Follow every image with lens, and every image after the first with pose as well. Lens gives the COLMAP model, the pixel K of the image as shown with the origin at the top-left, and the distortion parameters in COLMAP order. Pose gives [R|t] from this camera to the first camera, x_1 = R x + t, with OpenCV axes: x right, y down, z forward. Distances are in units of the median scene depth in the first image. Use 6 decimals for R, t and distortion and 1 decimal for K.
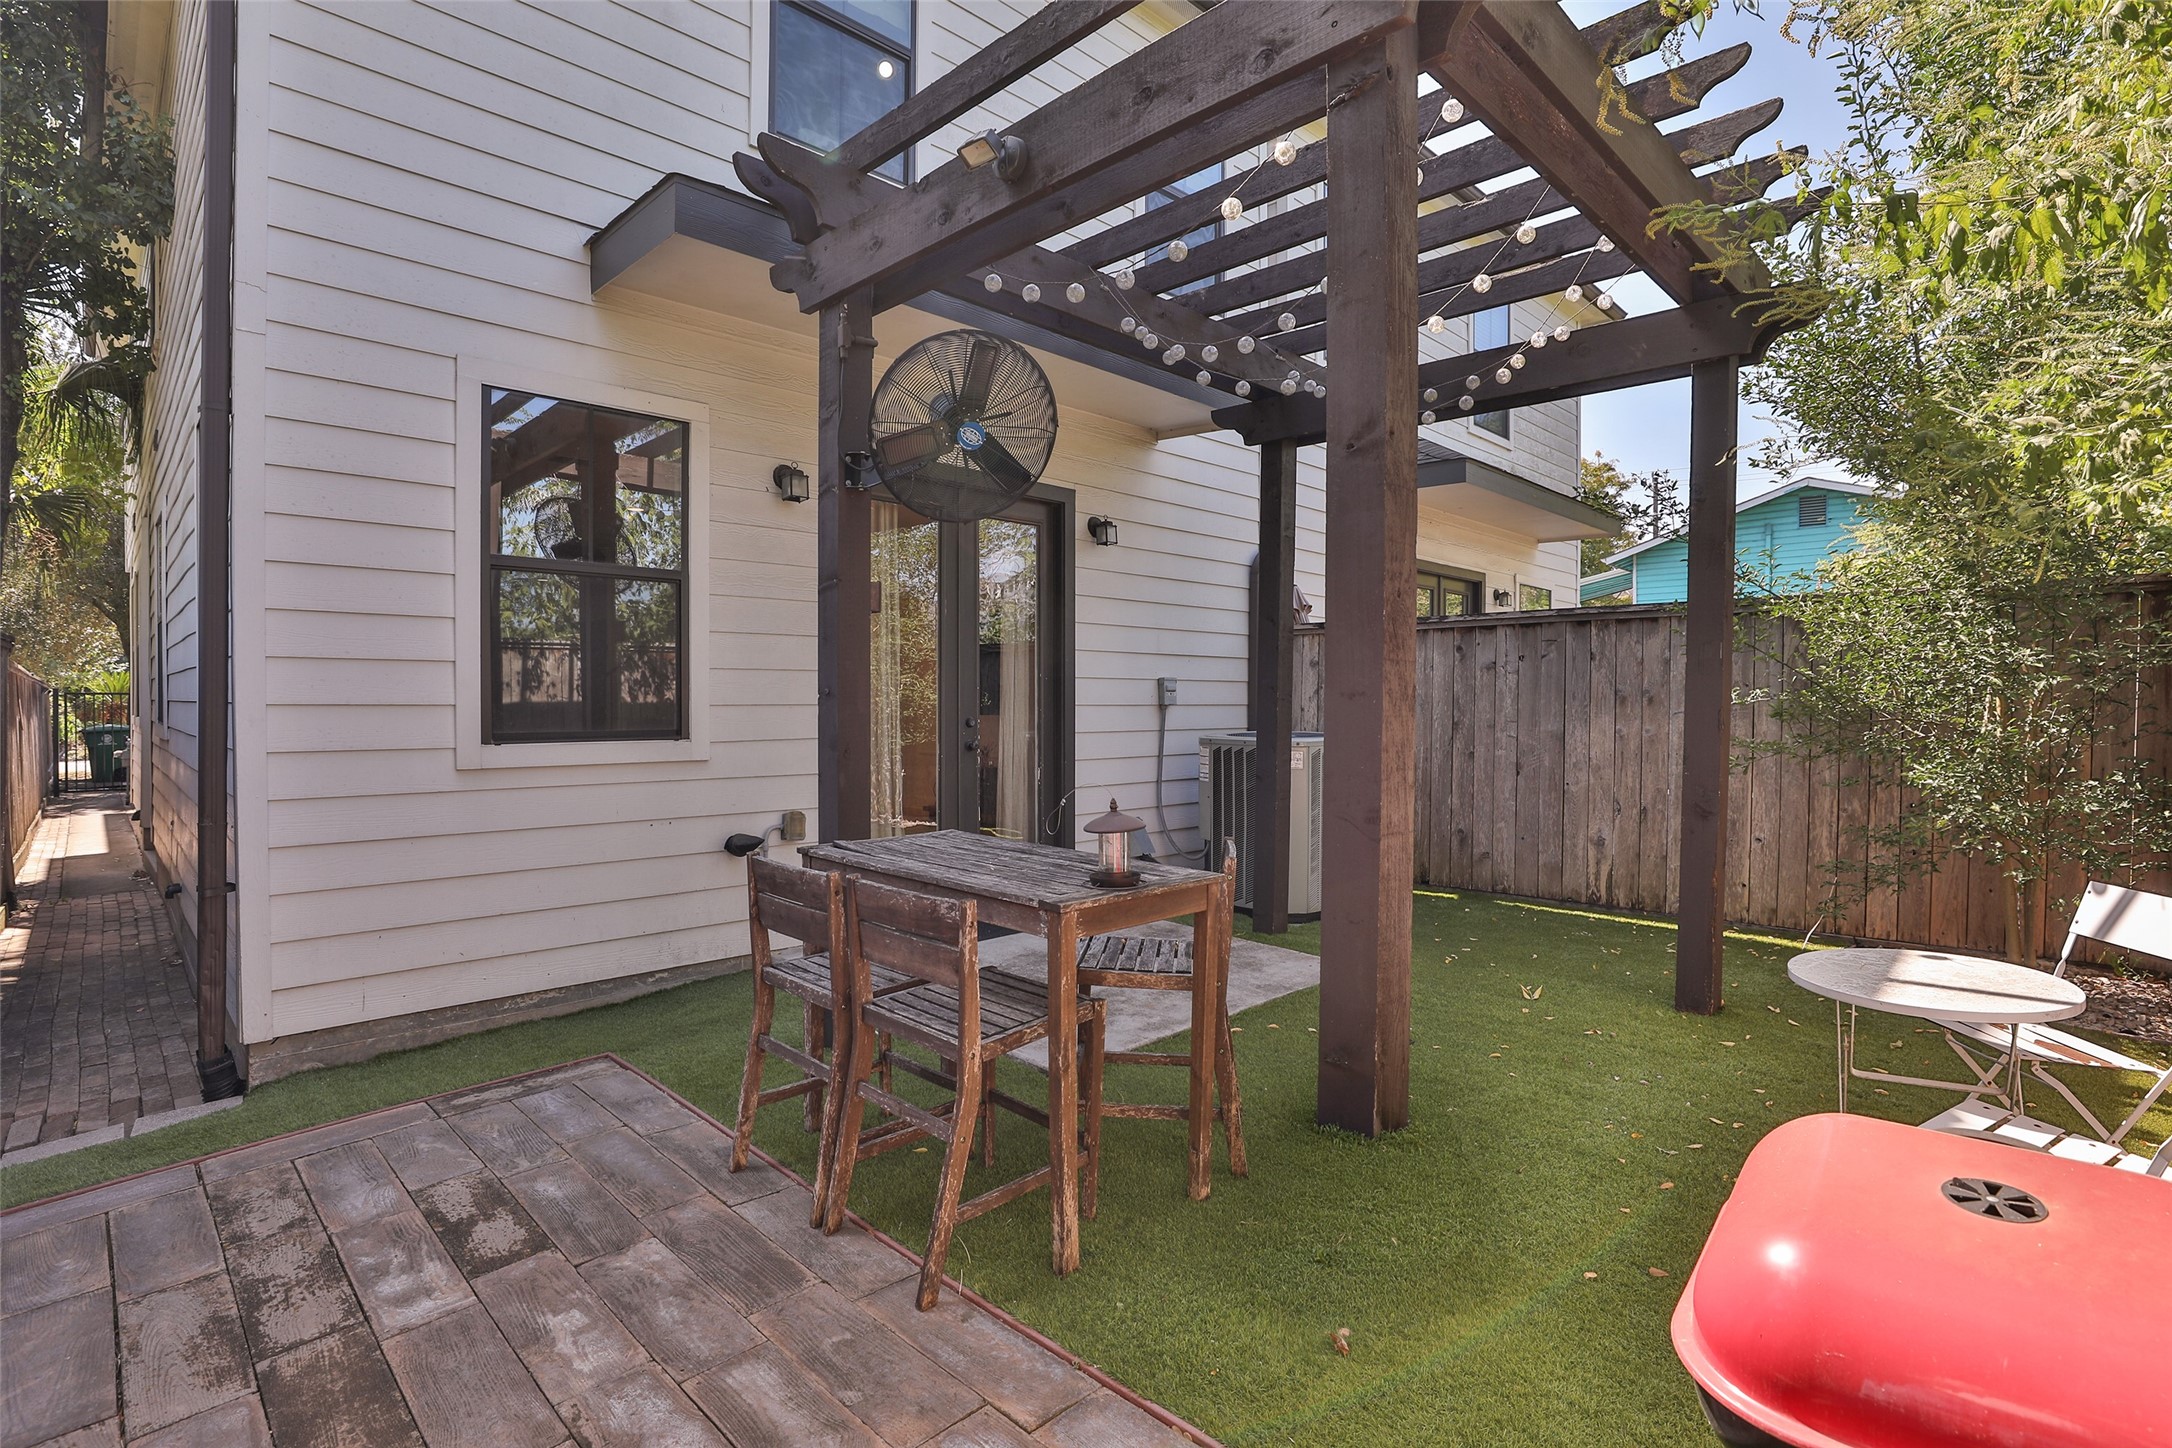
lens RADIAL K [[1046.5, 0, 1088.0], [0, 1046.5, 714.3], [0, 0, 1]] dist [-0.047165, 0.015373]
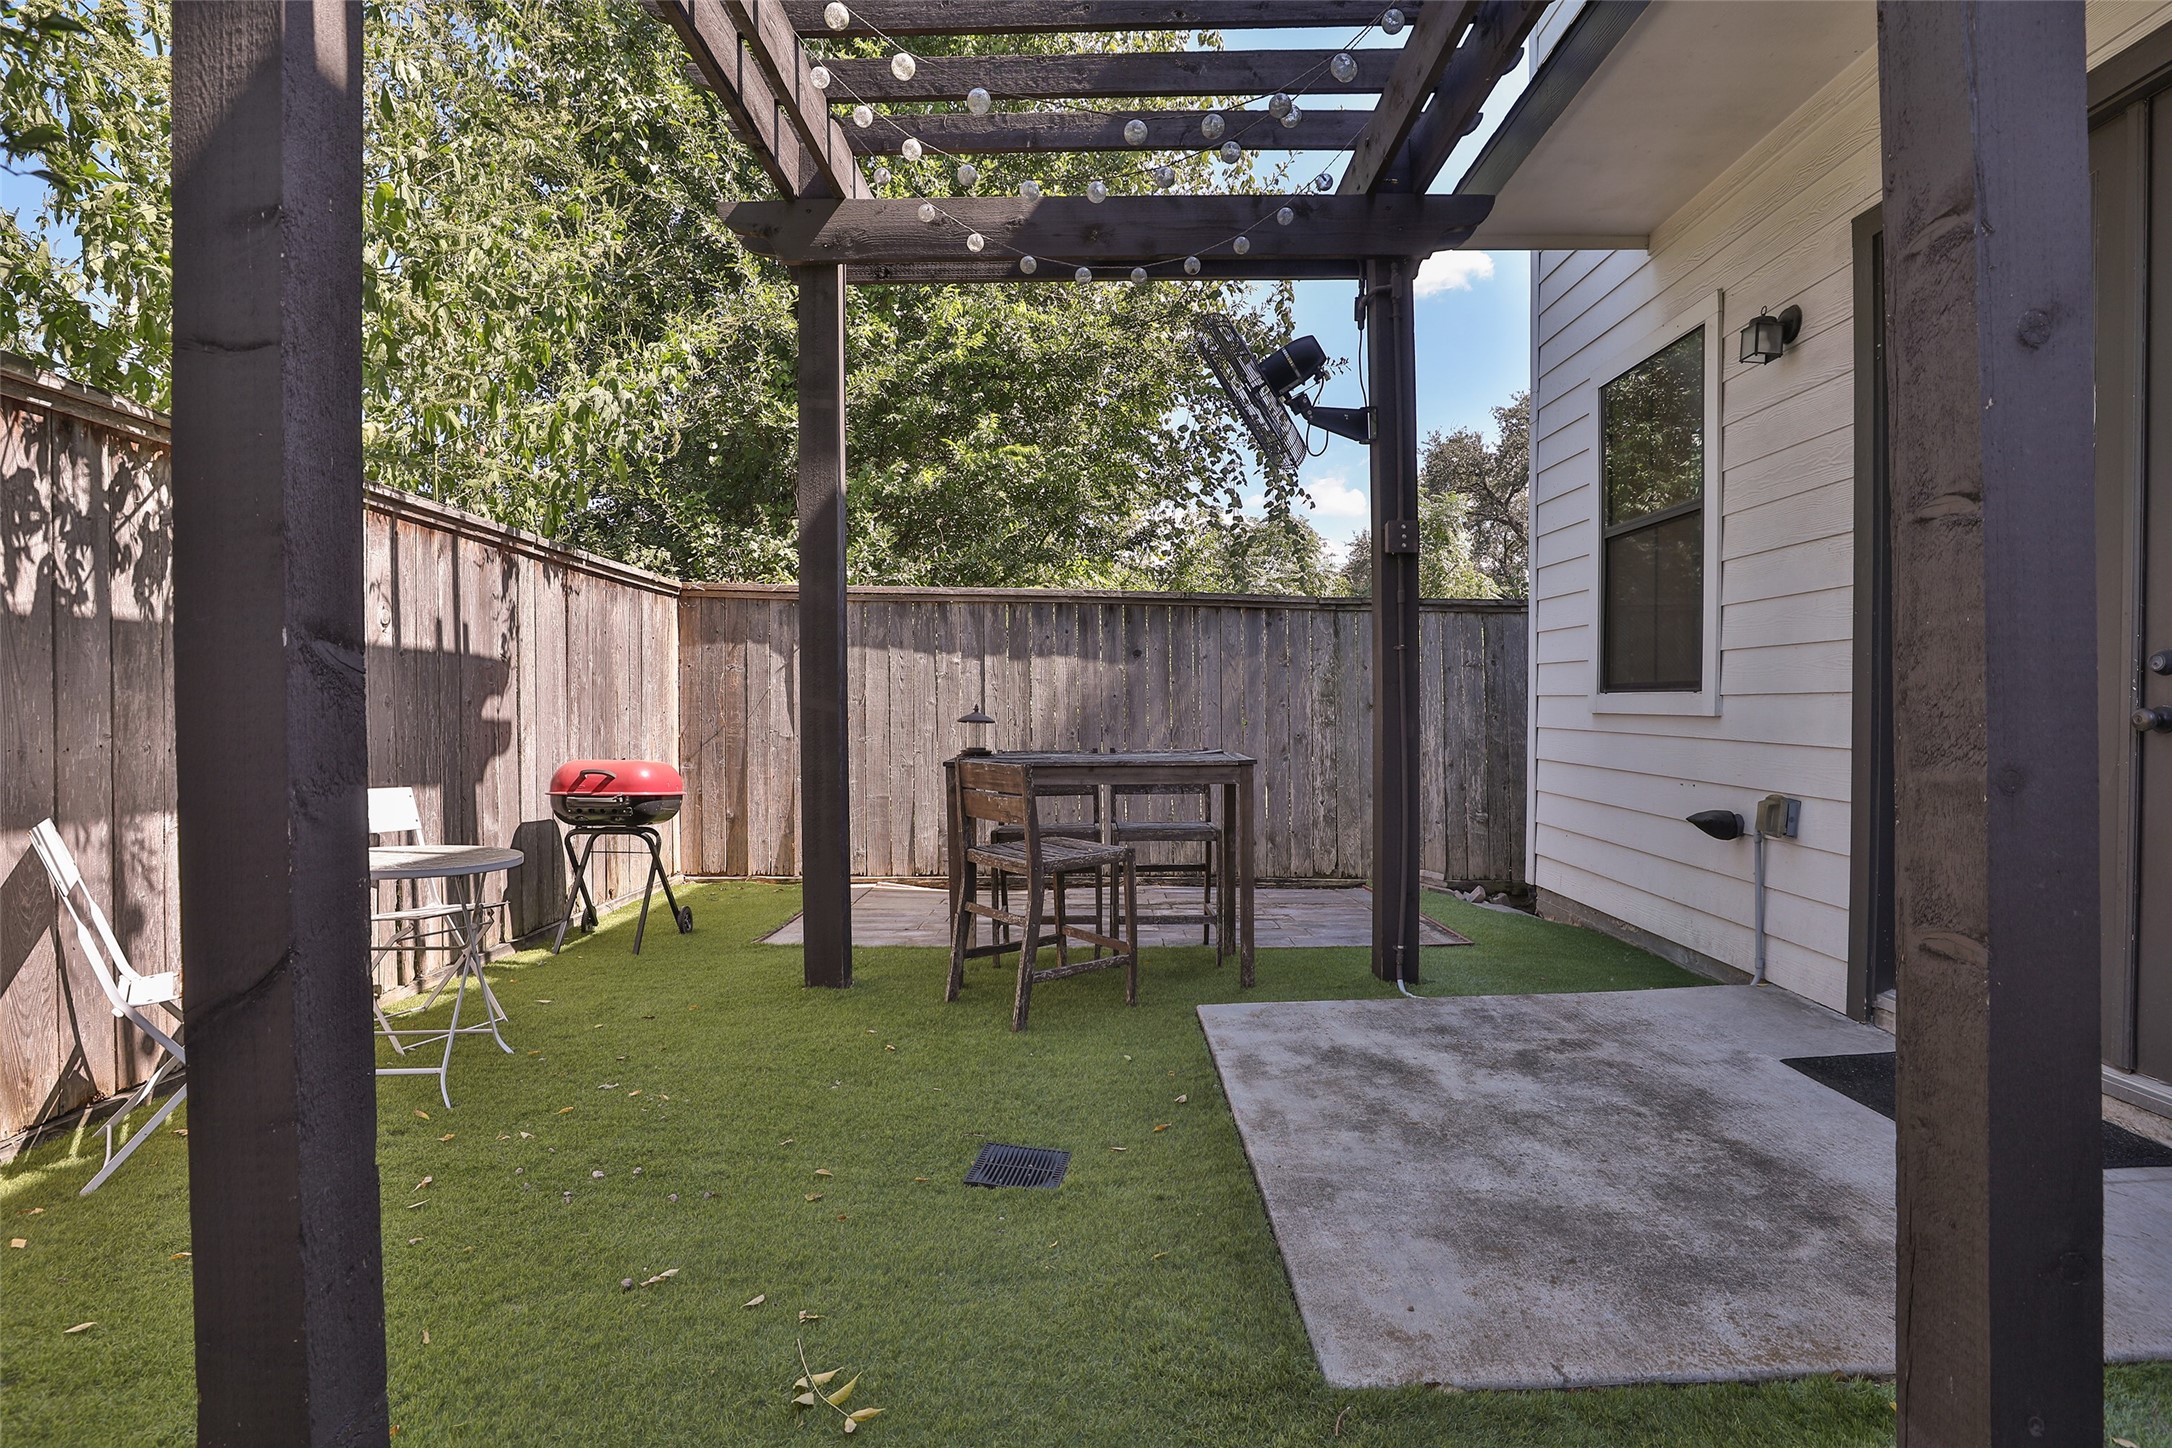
lens RADIAL K [[1046.5, 0, 1088.0], [0, 1046.5, 714.3], [0, 0, 1]] dist [-0.047165, 0.015373]
pose [[-0.706565, 0.007766, -0.707605, 0.503845], [-0.011770, 0.999672, 0.022725, 0.025918], [0.707550, 0.024386, -0.706243, 1.079976]]
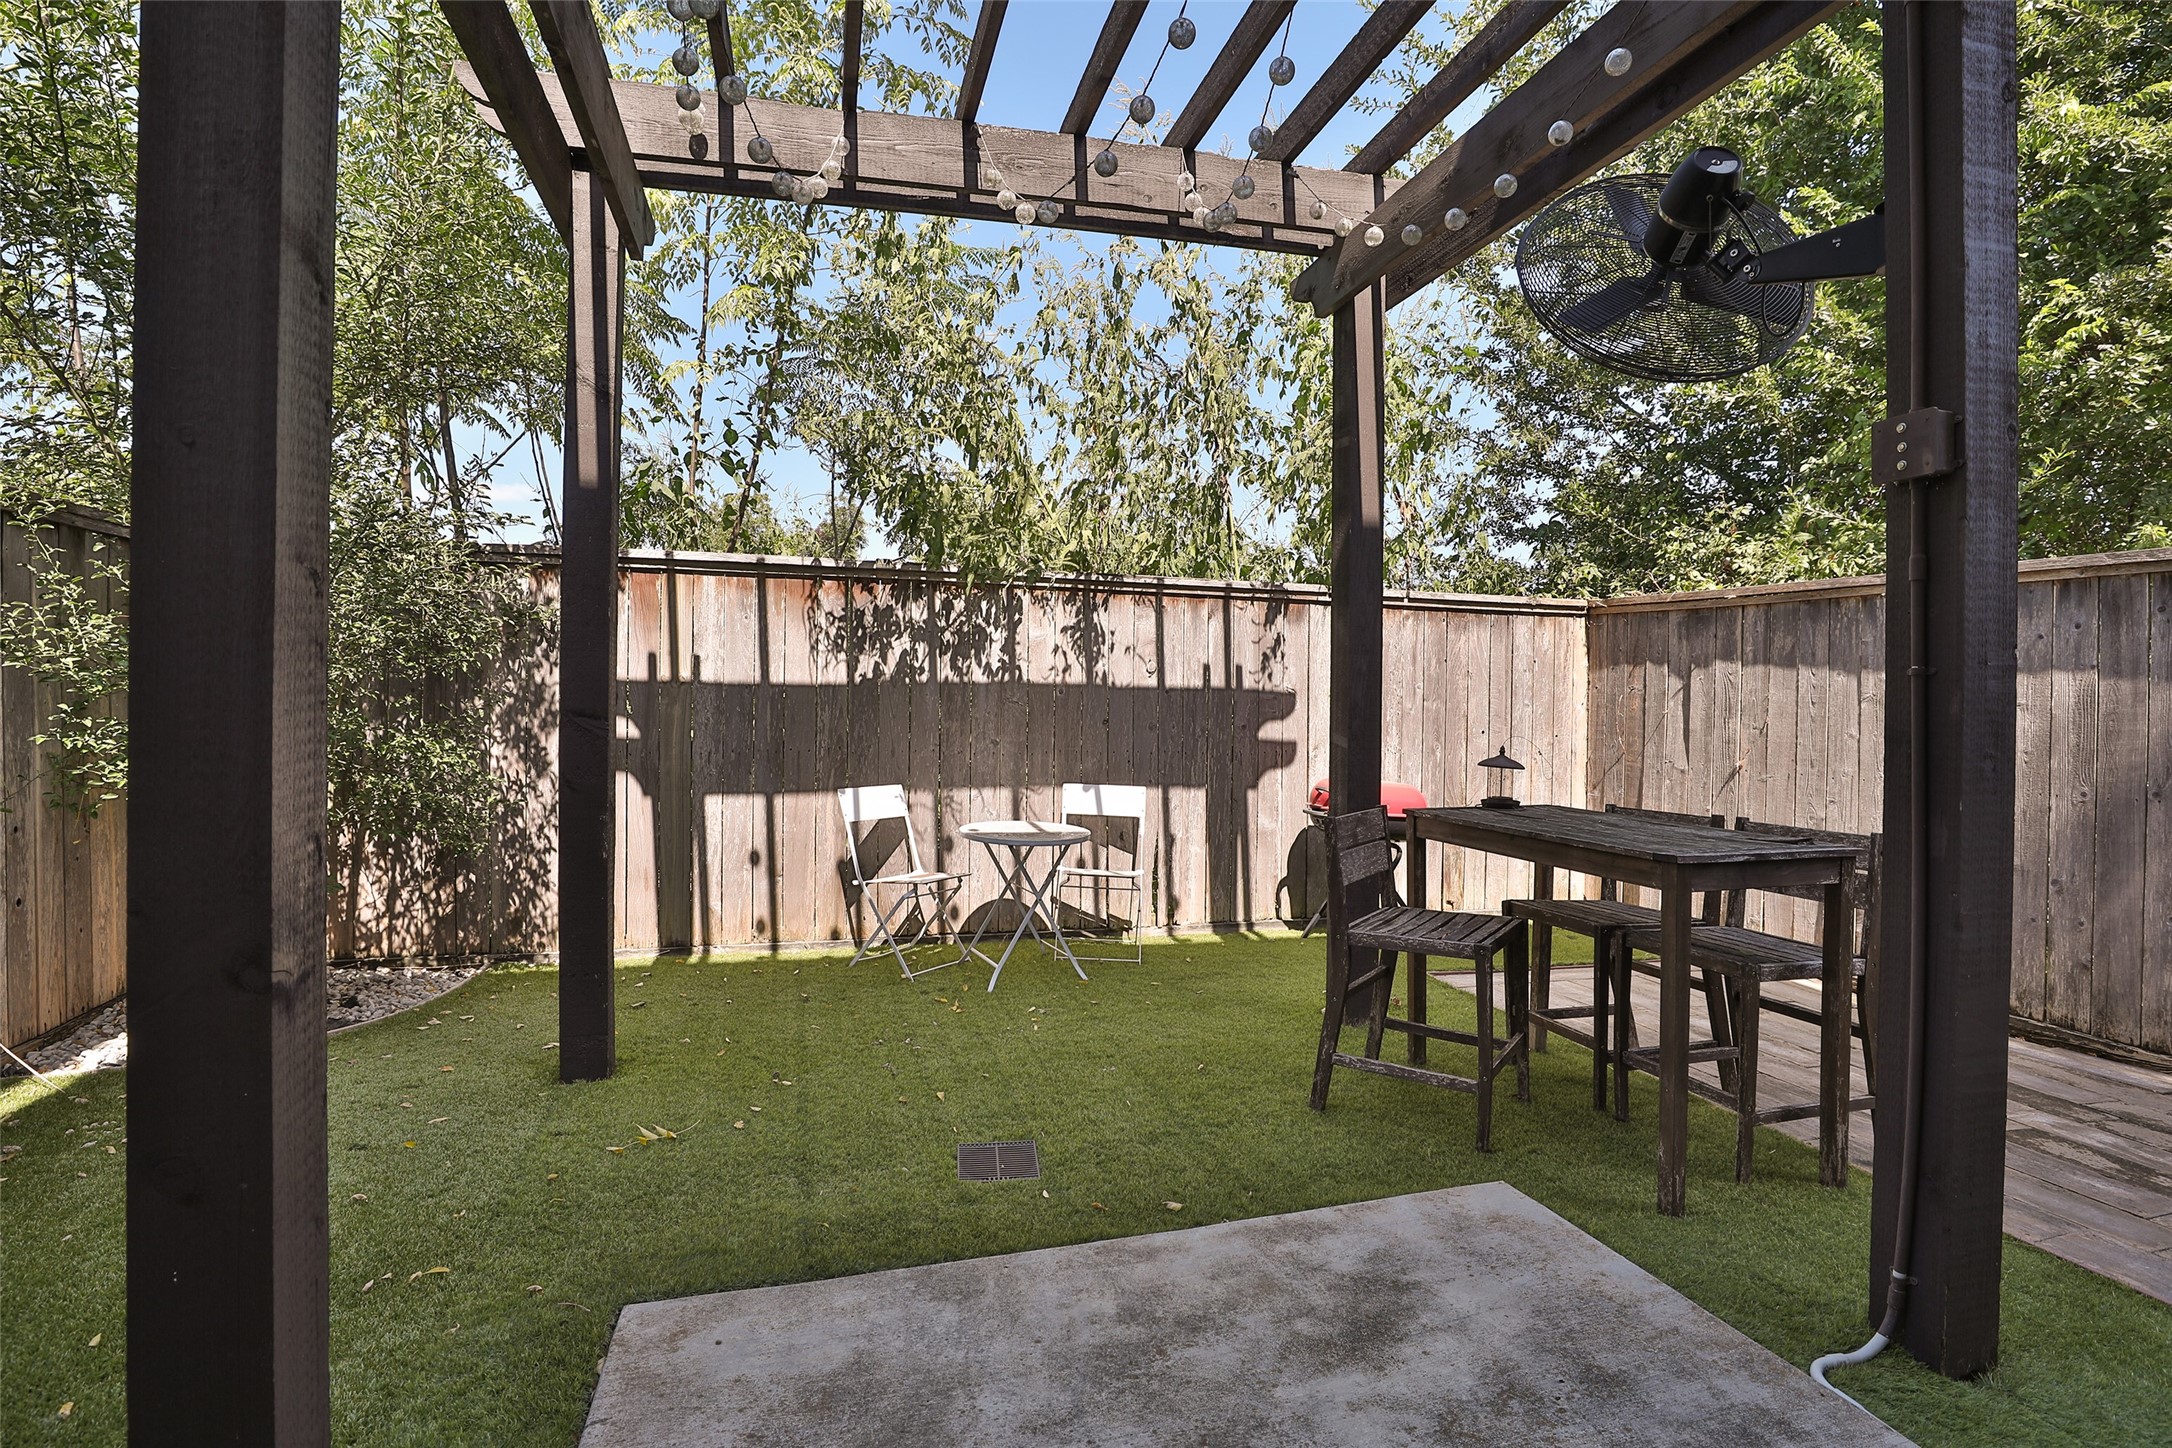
lens RADIAL K [[1046.5, 0, 1088.0], [0, 1046.5, 714.3], [0, 0, 1]] dist [-0.047165, 0.015373]
pose [[-0.872550, -0.014153, 0.488321, -0.080122], [0.000268, 0.999566, 0.029448, -0.001058], [-0.488526, 0.025825, -0.872167, 1.162340]]
